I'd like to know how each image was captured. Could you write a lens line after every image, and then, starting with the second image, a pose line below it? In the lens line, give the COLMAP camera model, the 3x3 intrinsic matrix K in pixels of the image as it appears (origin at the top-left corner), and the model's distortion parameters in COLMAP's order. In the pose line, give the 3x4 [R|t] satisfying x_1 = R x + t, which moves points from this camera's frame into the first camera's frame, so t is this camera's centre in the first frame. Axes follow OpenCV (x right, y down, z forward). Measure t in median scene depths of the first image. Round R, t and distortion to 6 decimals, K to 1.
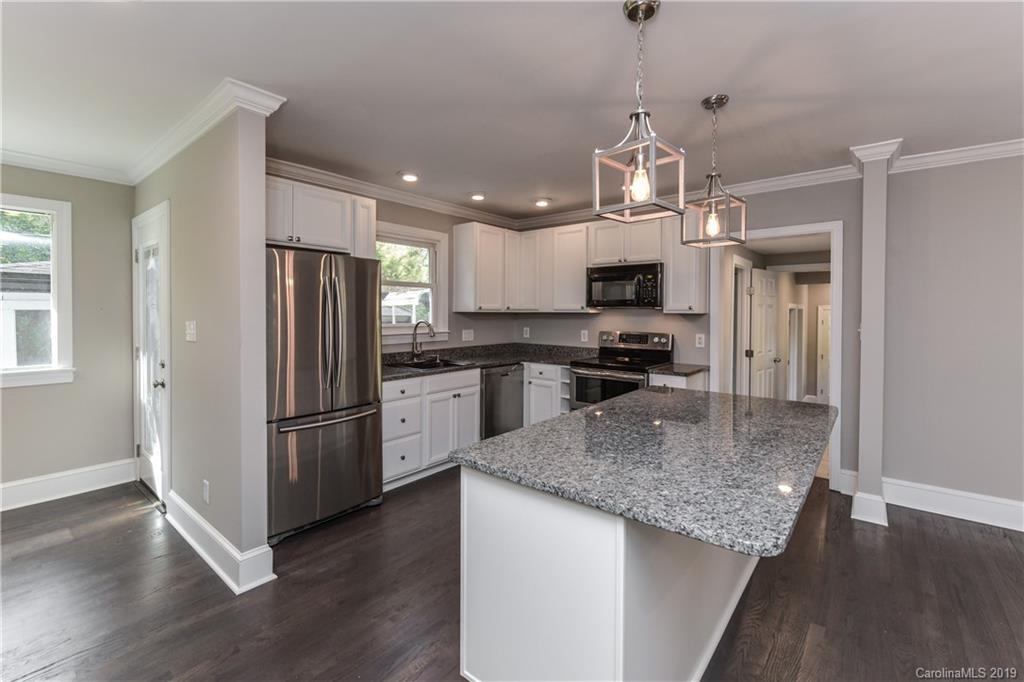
lens RADIAL K [[442.9, 0, 514.8], [0, 442.9, 320.1], [0, 0, 1]] dist [0.000724, -0.001262]
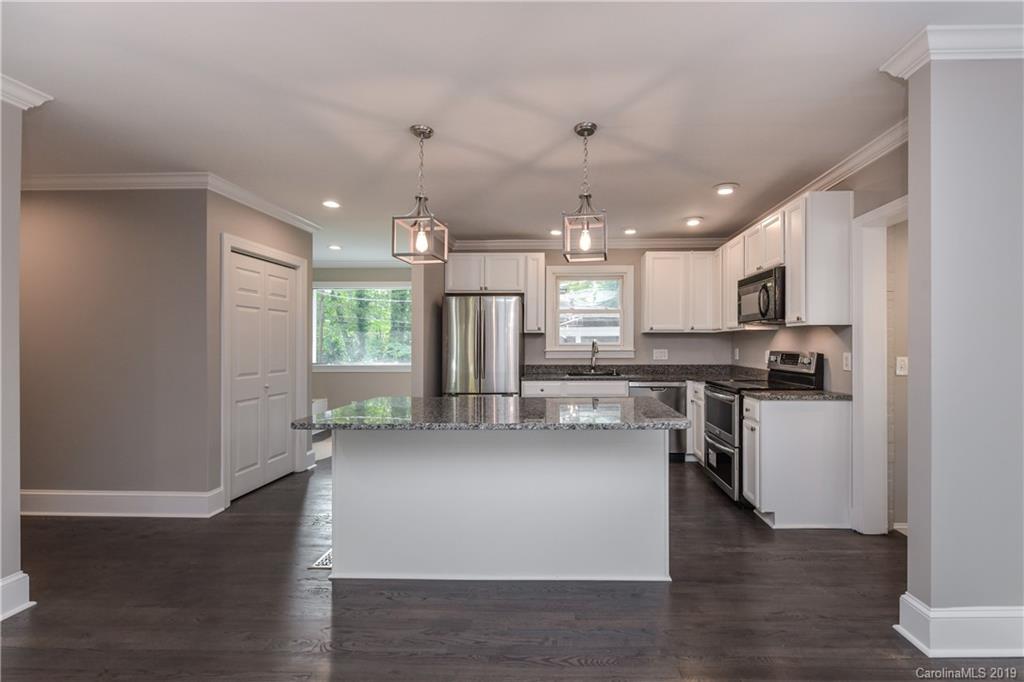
lens RADIAL K [[442.9, 0, 566.3], [0, 442.9, 347.0], [0, 0, 1]] dist [0.000724, -0.001262]
pose [[0.630500, -0.001216, -0.776188, 0.707518], [-0.008424, 0.999929, -0.008410, 0.032252], [0.776143, 0.011841, 0.630445, 0.155600]]
